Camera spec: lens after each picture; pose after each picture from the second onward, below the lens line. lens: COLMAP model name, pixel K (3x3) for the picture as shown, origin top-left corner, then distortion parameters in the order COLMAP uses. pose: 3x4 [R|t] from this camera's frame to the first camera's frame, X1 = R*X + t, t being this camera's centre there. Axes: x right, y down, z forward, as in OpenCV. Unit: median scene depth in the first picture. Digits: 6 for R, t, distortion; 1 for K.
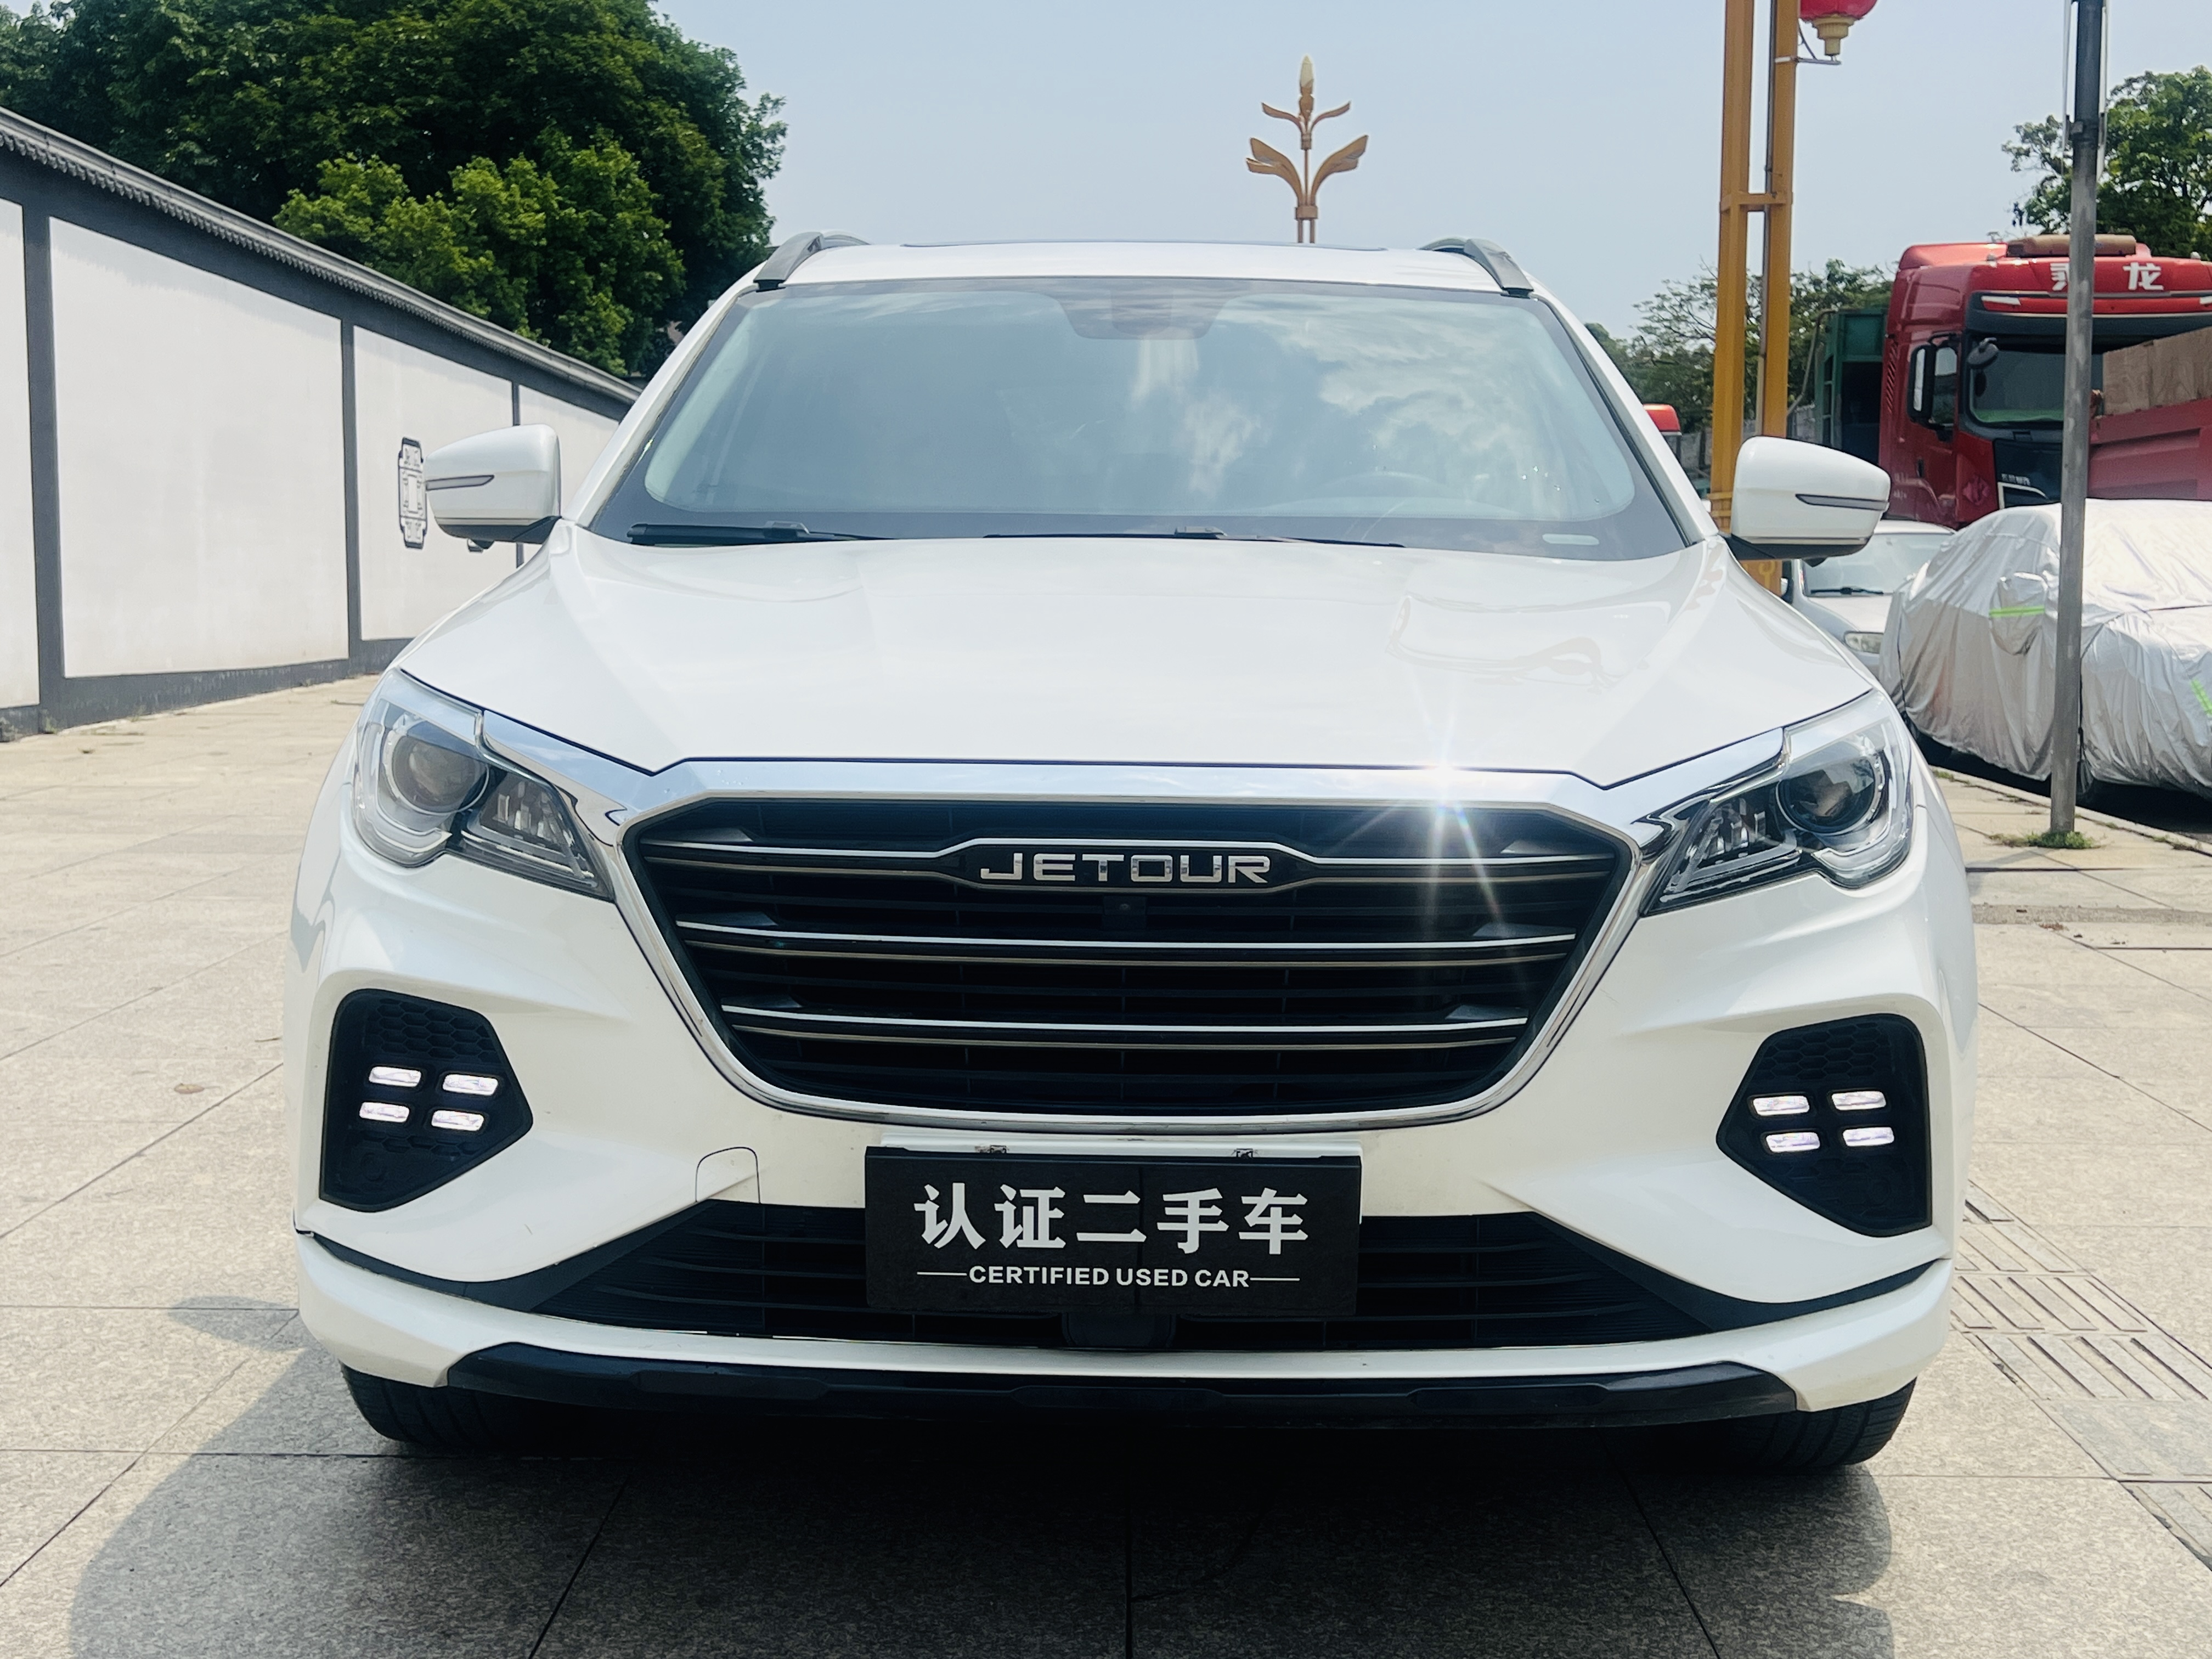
lens RADIAL K [[2595.3, 0, 1126.2], [0, 2595.3, 742.3], [0, 0, 1]] dist [0.180032, -0.487930]
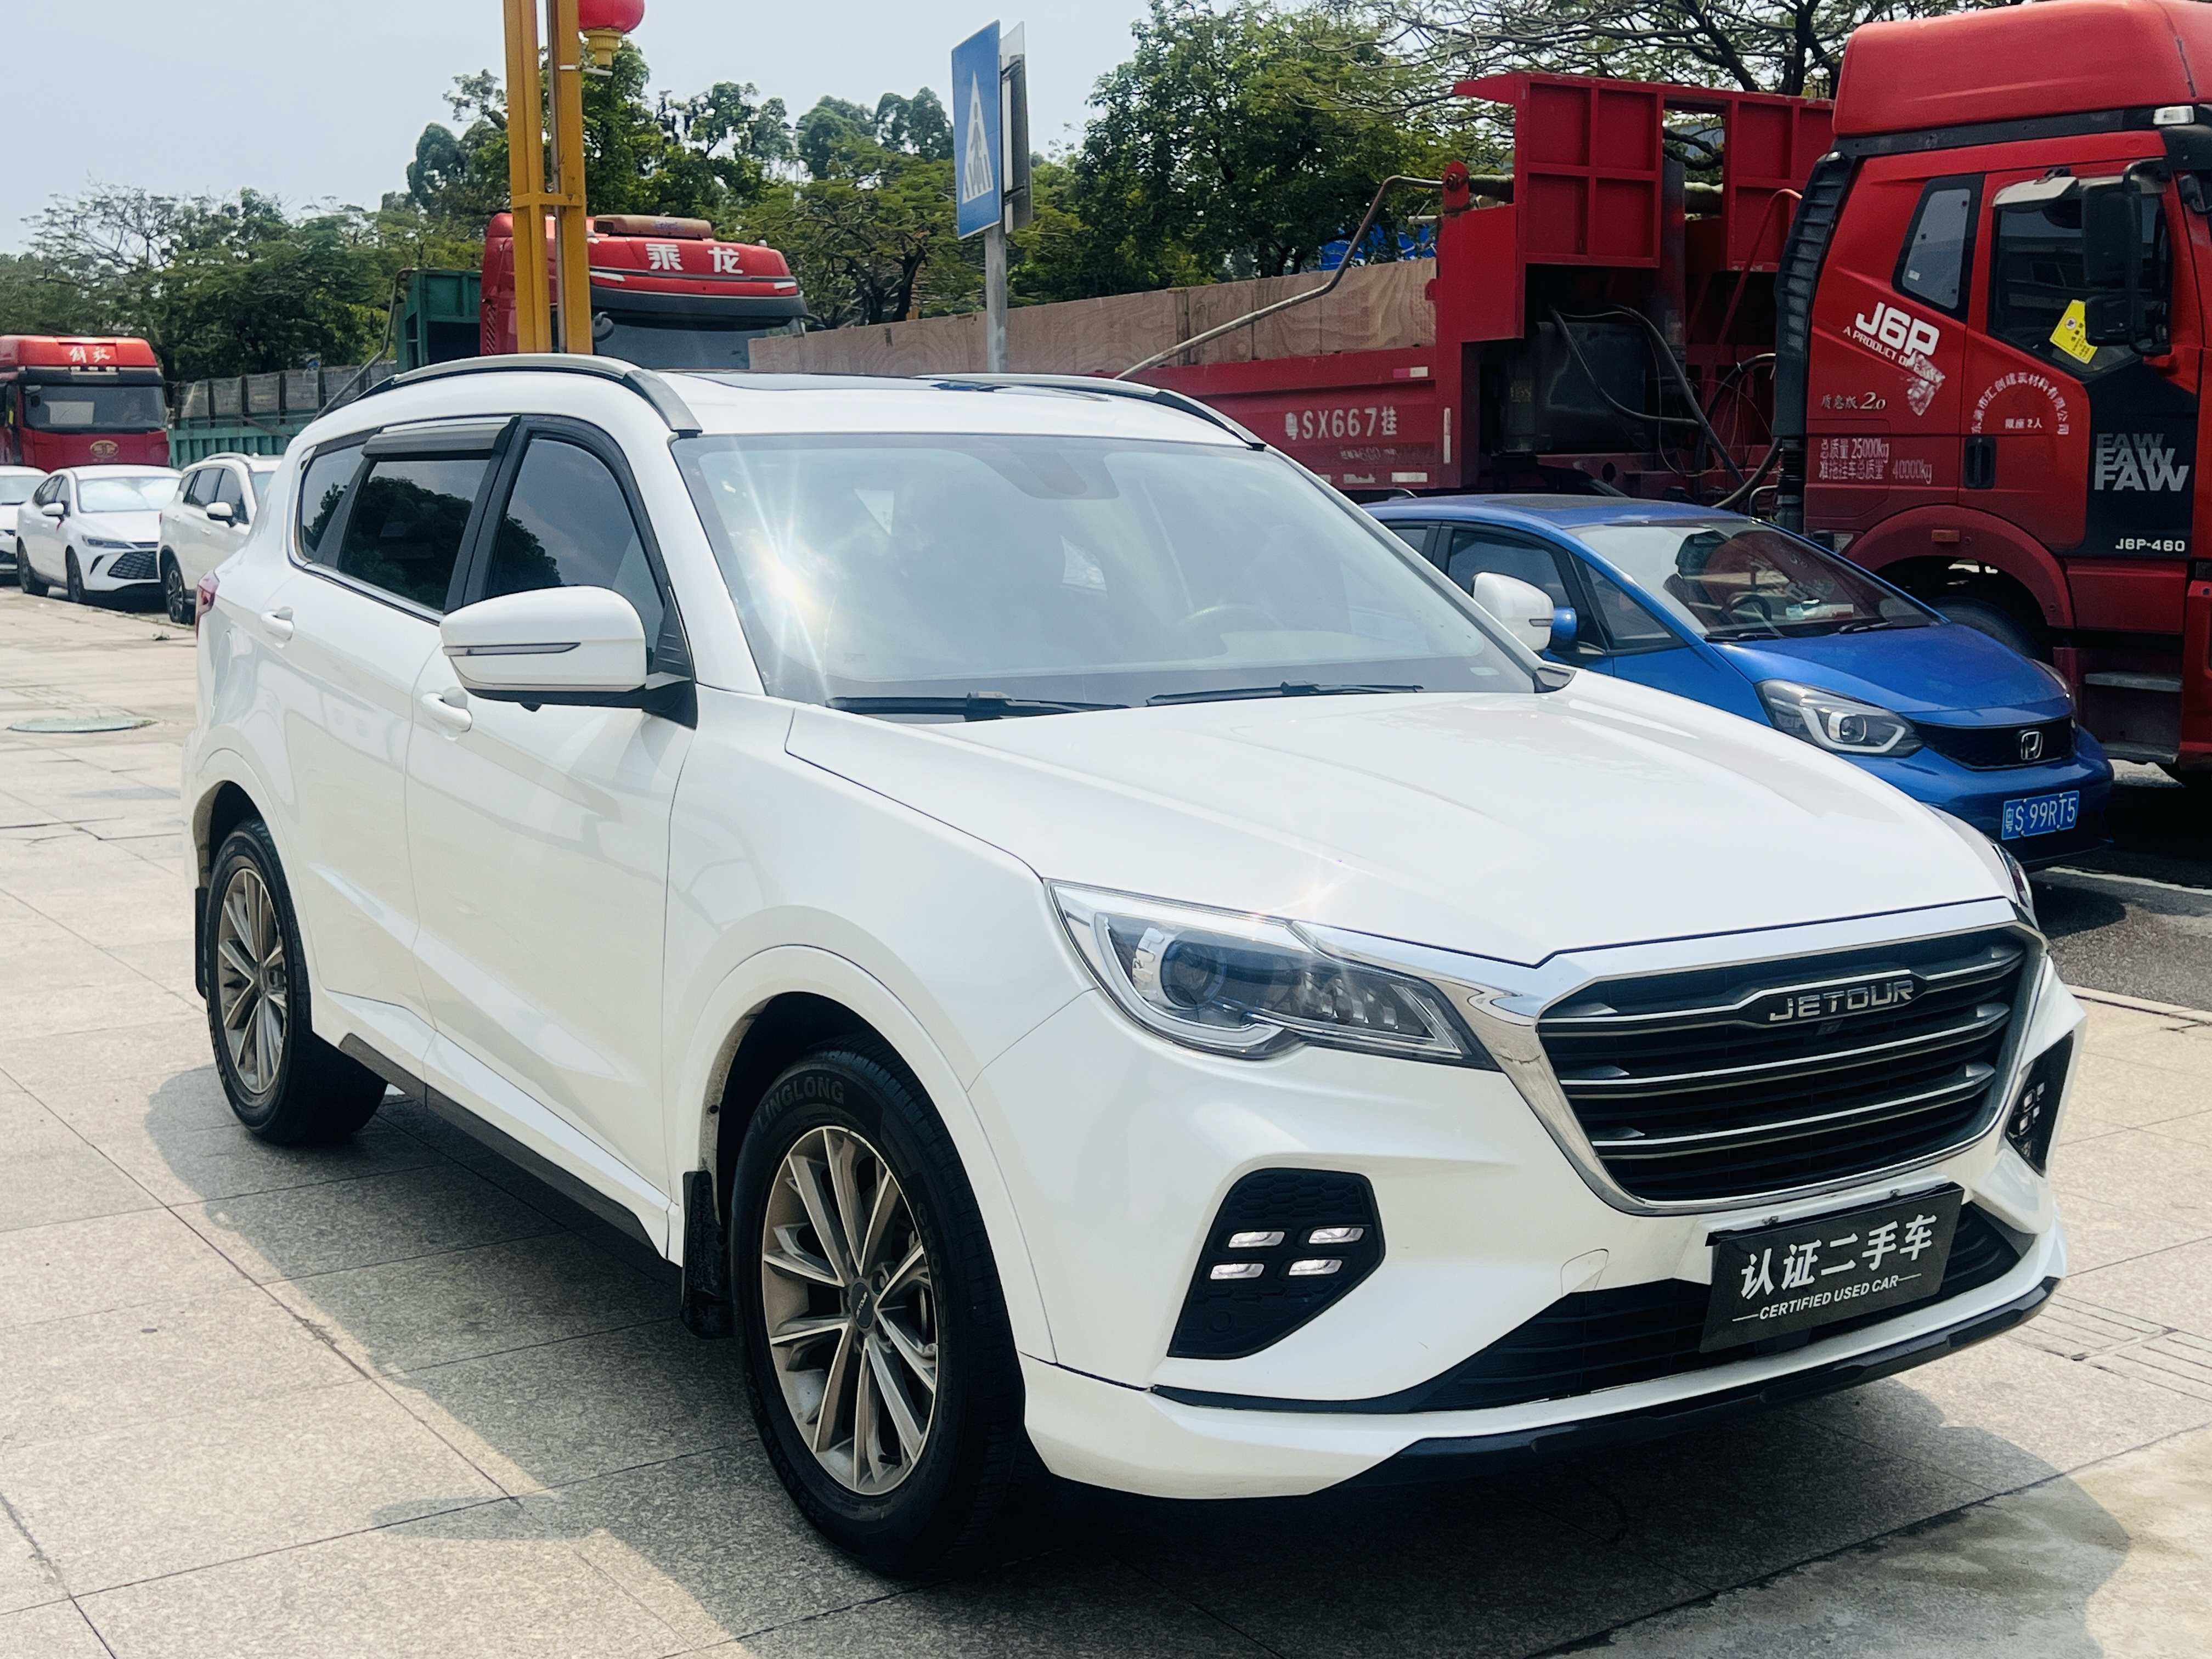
lens RADIAL K [[2595.3, 0, 1126.2], [0, 2595.3, 742.3], [0, 0, 1]] dist [0.180032, -0.487930]
pose [[0.812333, -0.064213, 0.579648, -0.995466], [0.045588, 0.997870, 0.046655, -0.152792], [-0.581410, -0.011475, 0.813530, 0.087788]]
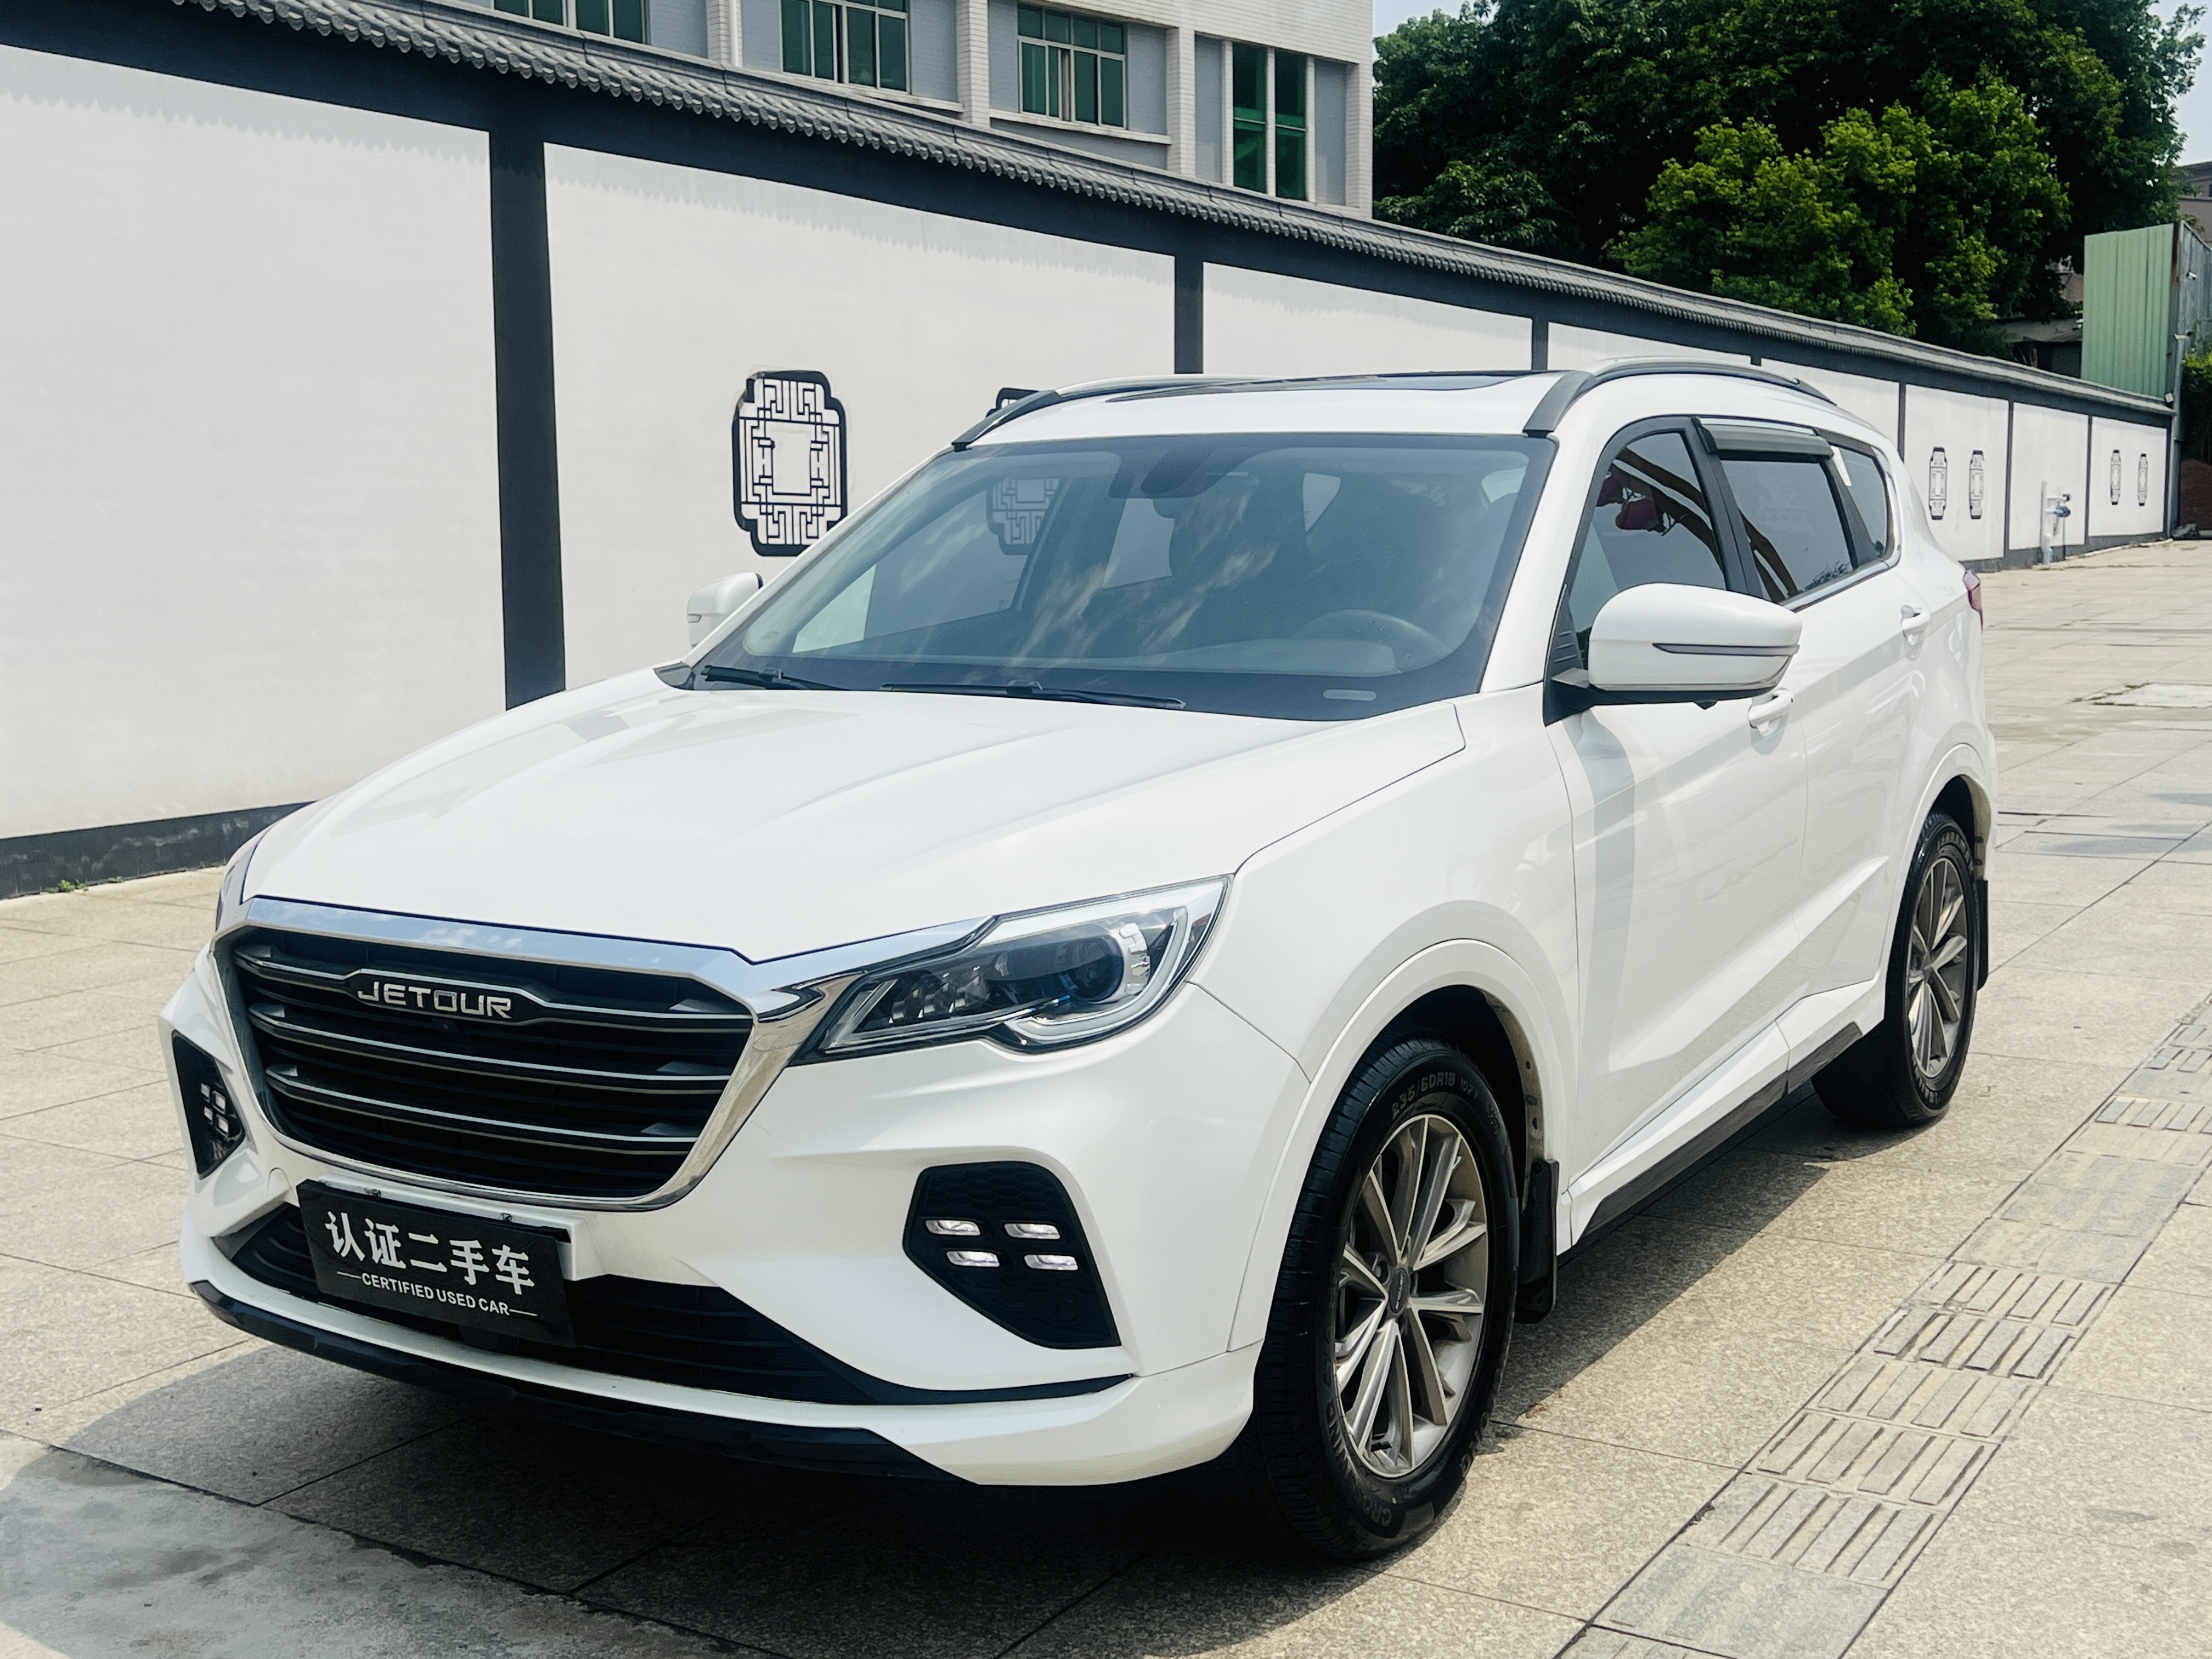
lens RADIAL K [[2595.3, 0, 1126.2], [0, 2595.3, 742.3], [0, 0, 1]] dist [0.180032, -0.487930]
pose [[0.856763, 0.034417, -0.514561, 0.920381], [-0.022801, 0.999323, 0.028877, -0.121634], [0.515207, -0.013008, 0.856967, 0.007007]]
